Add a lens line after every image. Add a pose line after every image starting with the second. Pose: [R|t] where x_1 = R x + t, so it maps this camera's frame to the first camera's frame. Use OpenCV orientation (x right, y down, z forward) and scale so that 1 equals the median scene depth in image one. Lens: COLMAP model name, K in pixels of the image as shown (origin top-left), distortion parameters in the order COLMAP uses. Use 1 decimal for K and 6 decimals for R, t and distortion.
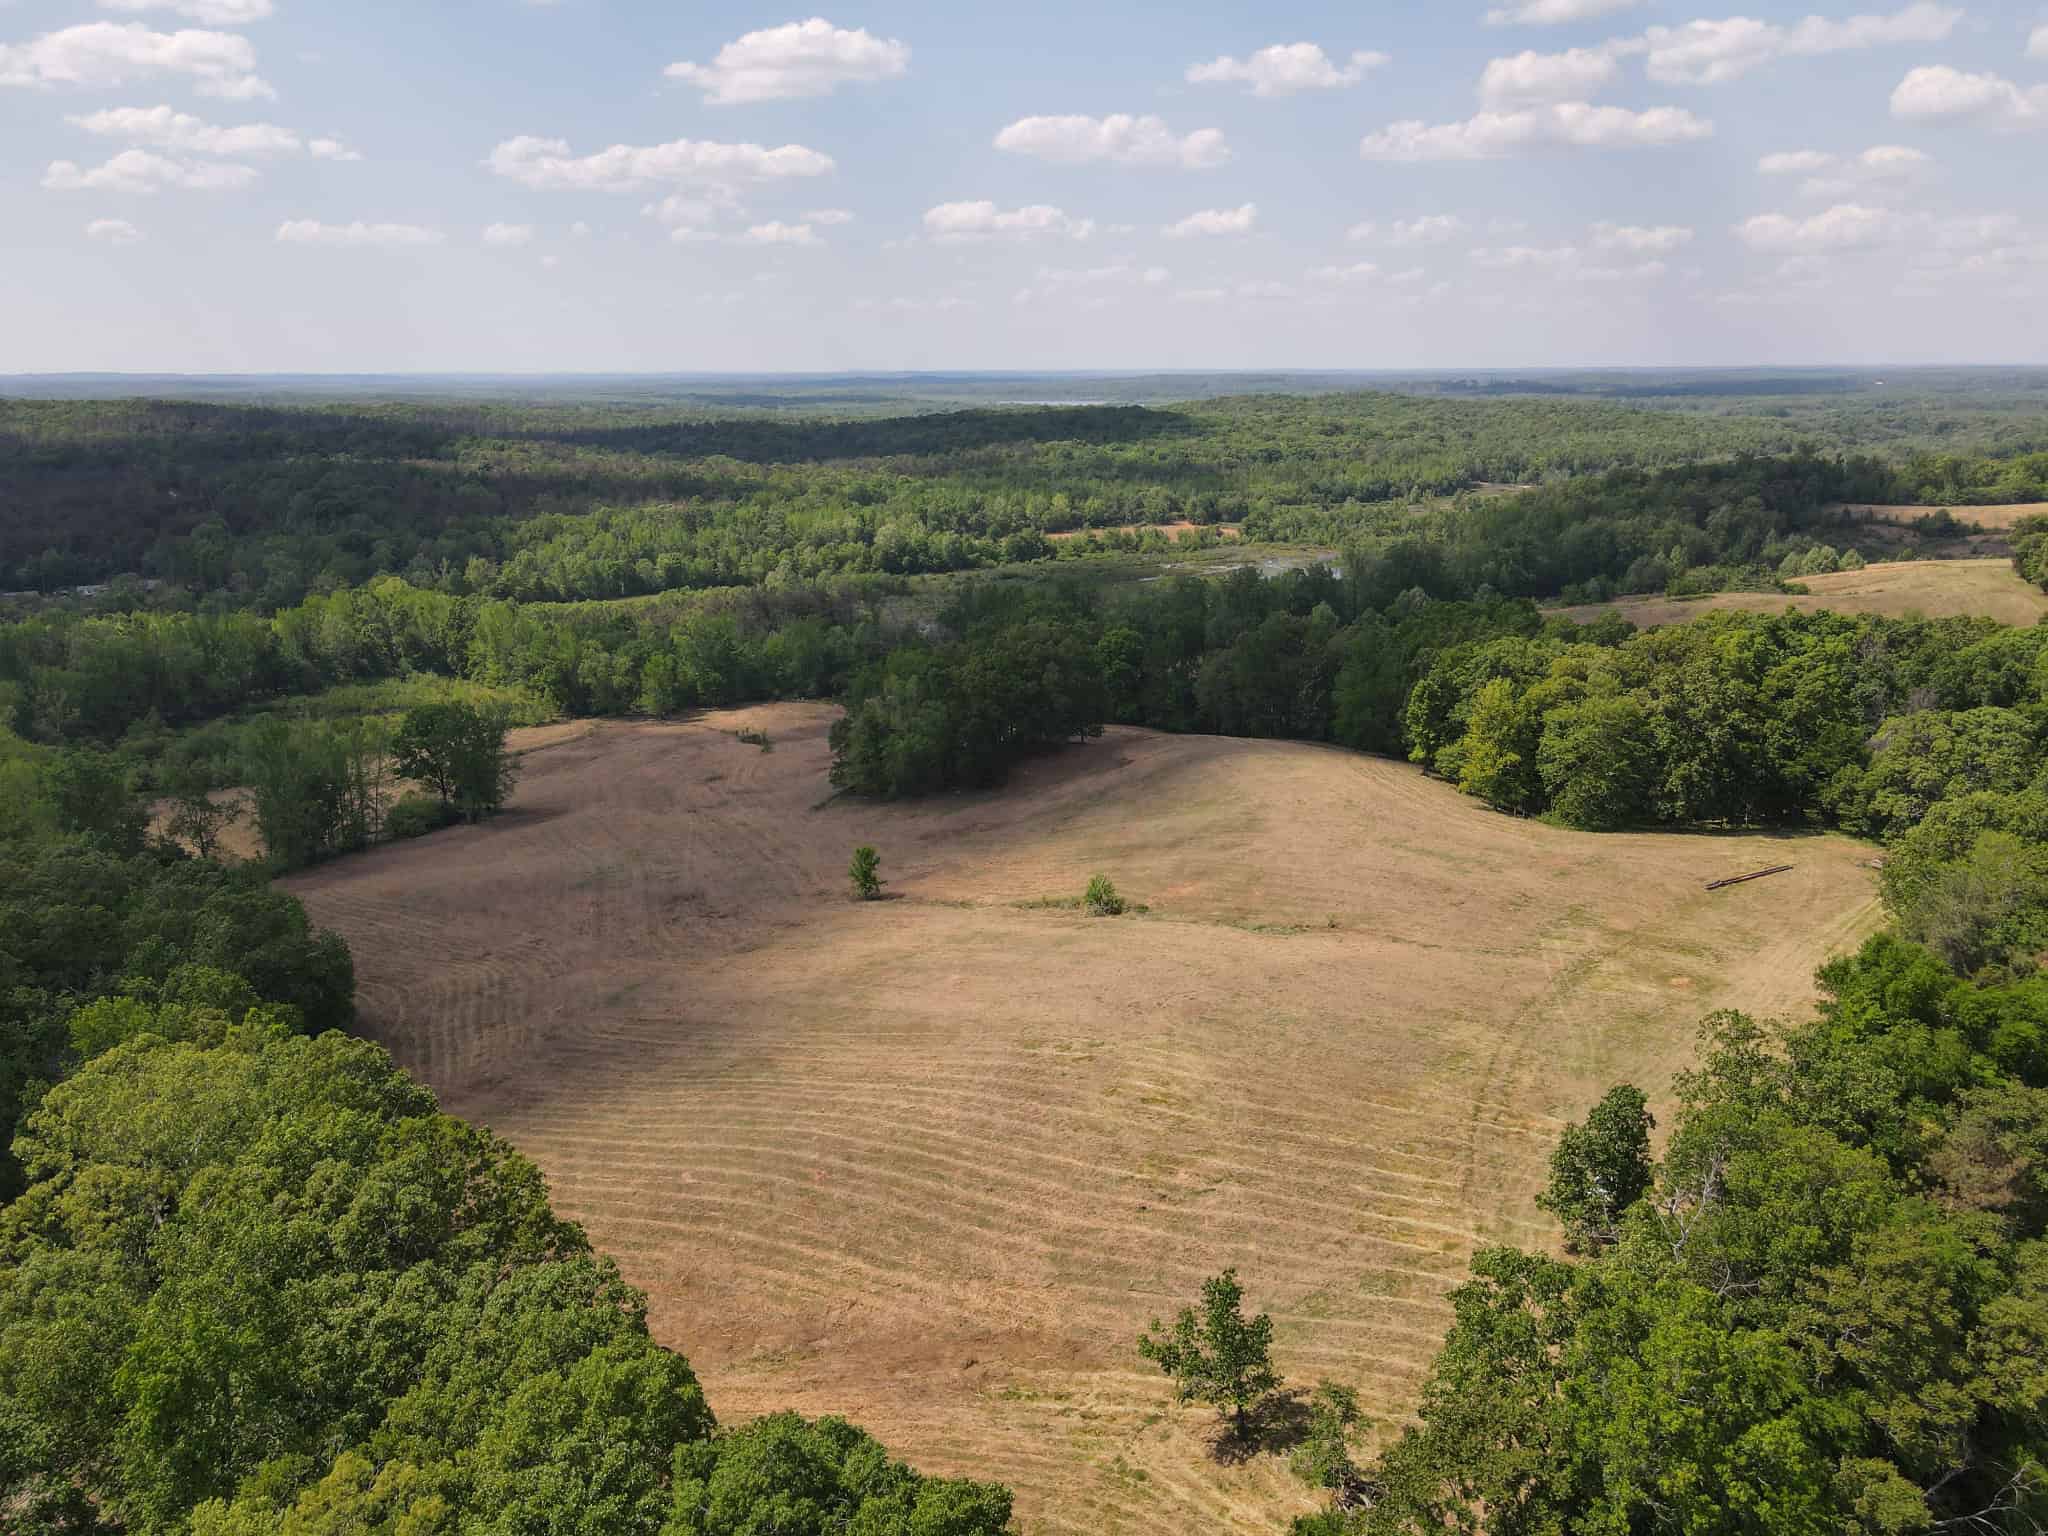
lens RADIAL K [[1478.7, 0, 1028.5], [0, 1478.7, 759.8], [0, 0, 1]] dist [-0.013009, 0.024315]
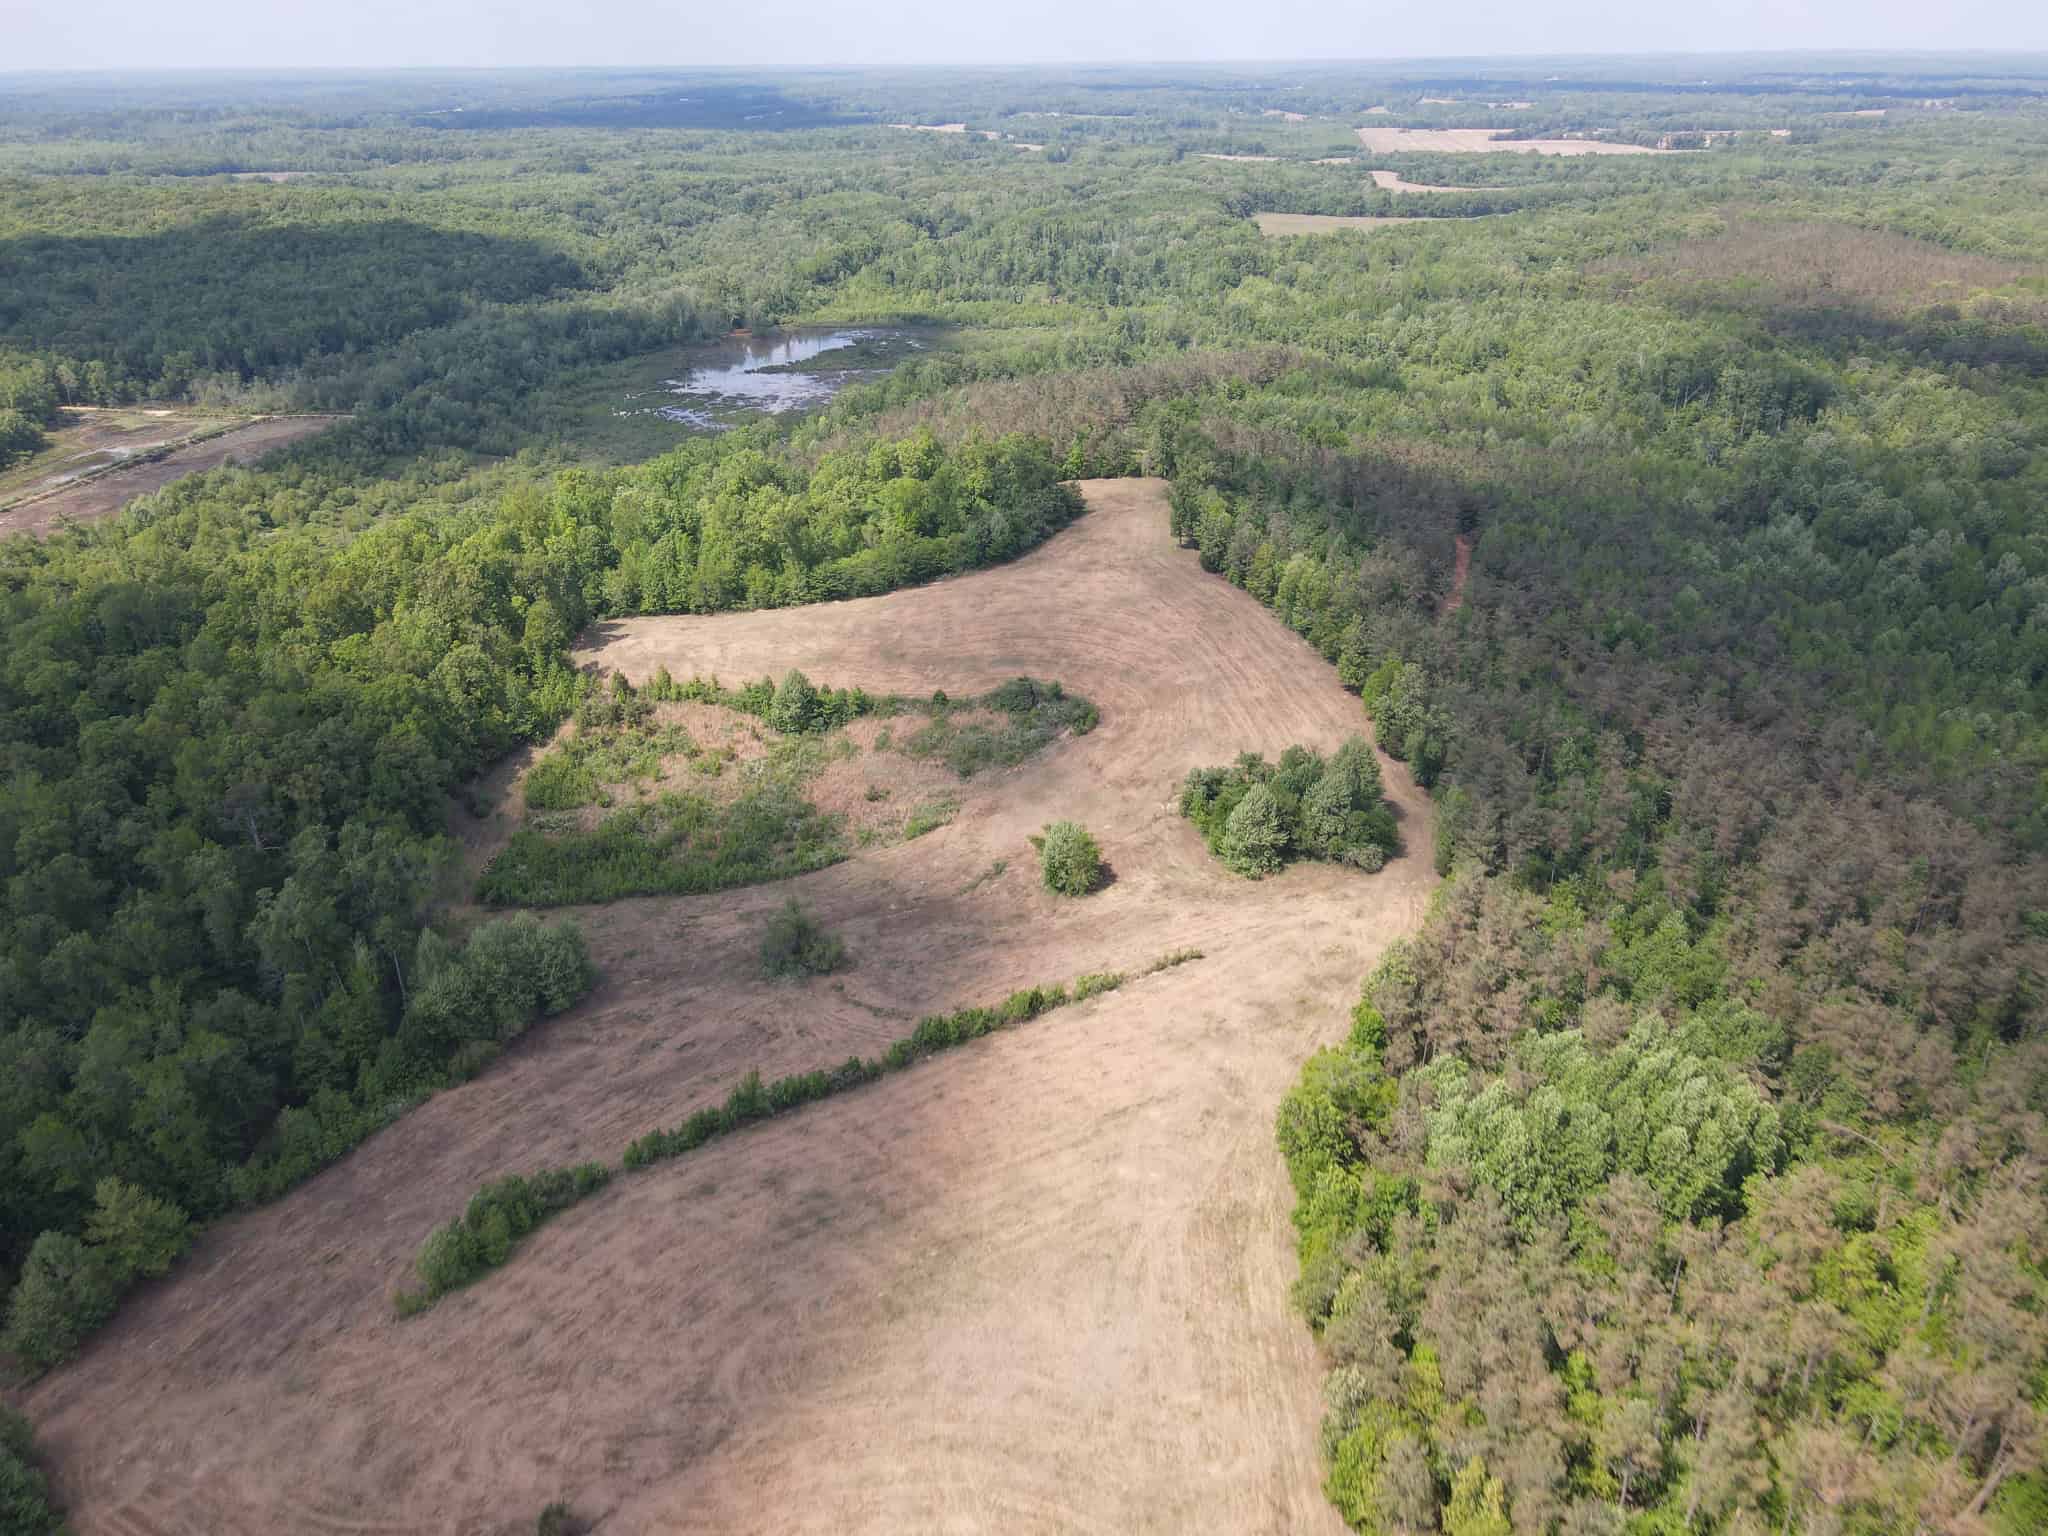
lens RADIAL K [[1478.7, 0, 1021.3], [0, 1478.7, 763.8], [0, 0, 1]] dist [-0.013009, 0.024315]
pose [[0.758035, -0.278614, 0.589709, 0.358293], [0.166977, 0.956935, 0.237475, -0.228219], [-0.630477, -0.081546, 0.771912, 0.541323]]
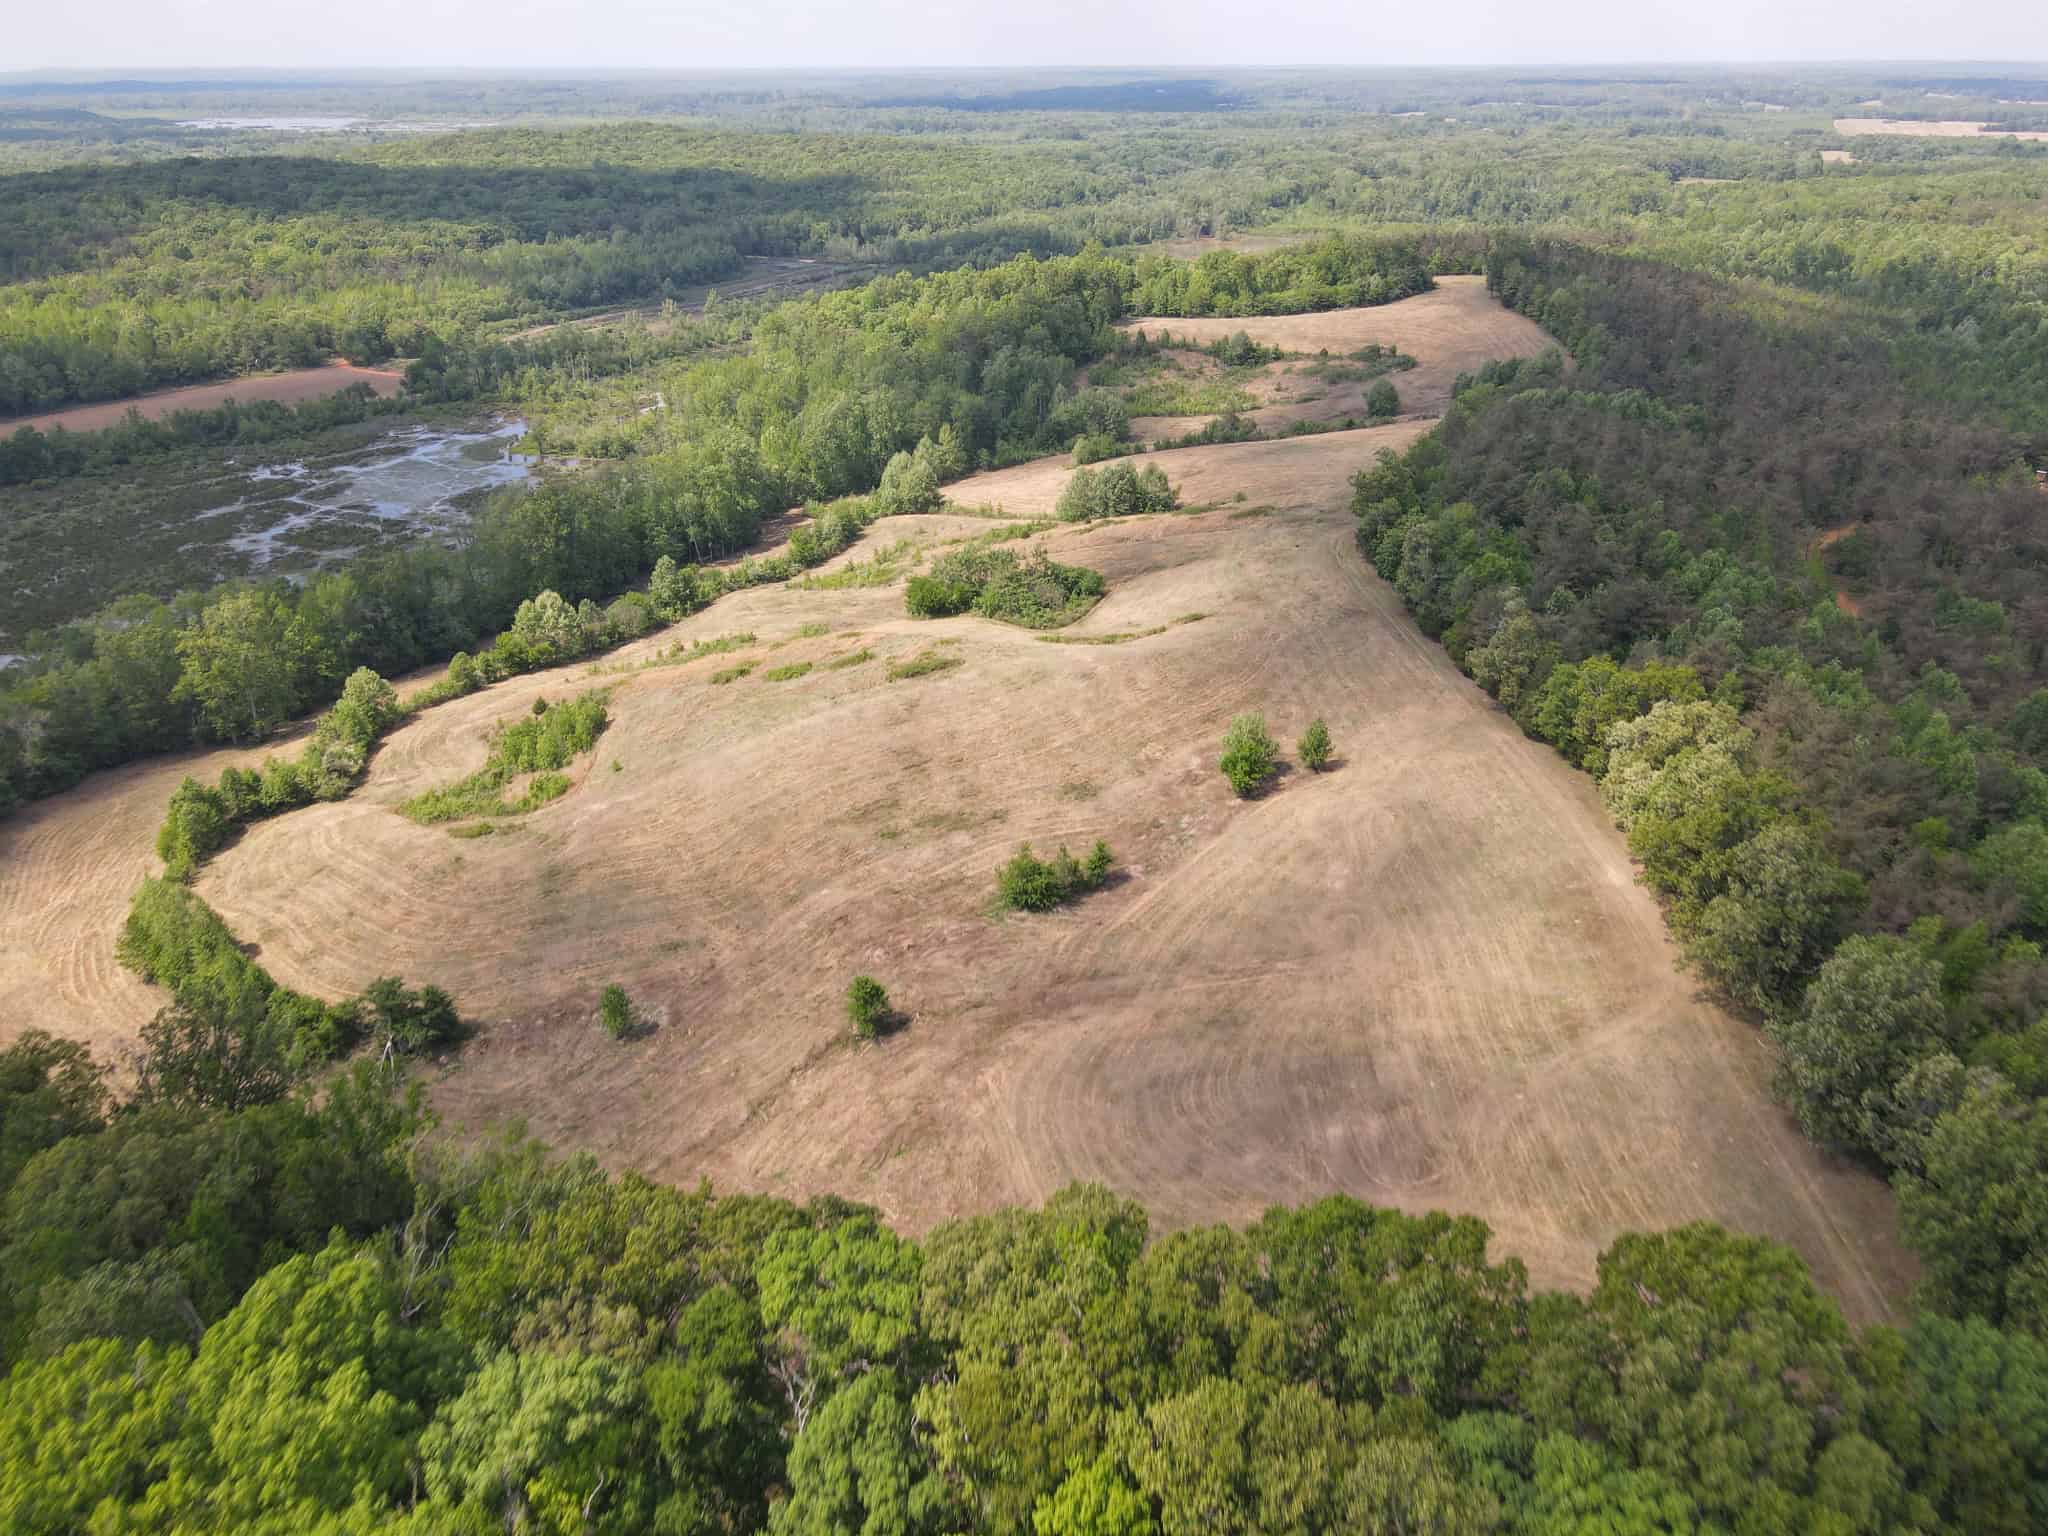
lens RADIAL K [[1478.7, 0, 1010.6], [0, 1478.7, 769.4], [0, 0, 1]] dist [-0.013009, 0.024315]
pose [[0.914263, -0.170052, 0.367703, 0.135433], [0.099351, 0.974035, 0.203434, -0.103314], [-0.392750, -0.149461, 0.907419, 0.230834]]
